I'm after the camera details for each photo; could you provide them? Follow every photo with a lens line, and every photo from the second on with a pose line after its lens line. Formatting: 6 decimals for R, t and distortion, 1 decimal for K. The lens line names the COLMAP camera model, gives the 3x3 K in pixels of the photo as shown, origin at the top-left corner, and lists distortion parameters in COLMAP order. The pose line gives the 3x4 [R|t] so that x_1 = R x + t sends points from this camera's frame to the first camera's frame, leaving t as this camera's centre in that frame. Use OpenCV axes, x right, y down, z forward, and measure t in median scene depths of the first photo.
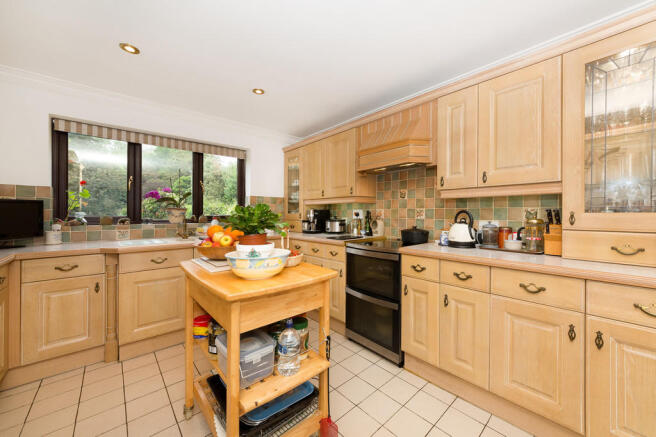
lens RADIAL K [[247.8, 0, 328.0], [0, 247.8, 218.5], [0, 0, 1]] dist [-0.000083, -0.000042]
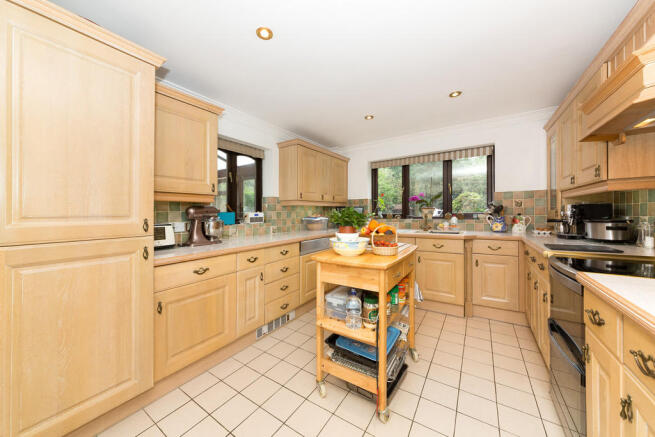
lens RADIAL K [[209.0, 0, 327.5], [0, 209.0, 218.5], [0, 0, 1]] dist [-0.000058, 0.000010]
pose [[0.218122, 0.019577, -0.975725, 0.347133], [-0.018802, 0.999698, 0.015855, 0.006820], [0.975740, 0.014887, 0.218424, 0.238503]]
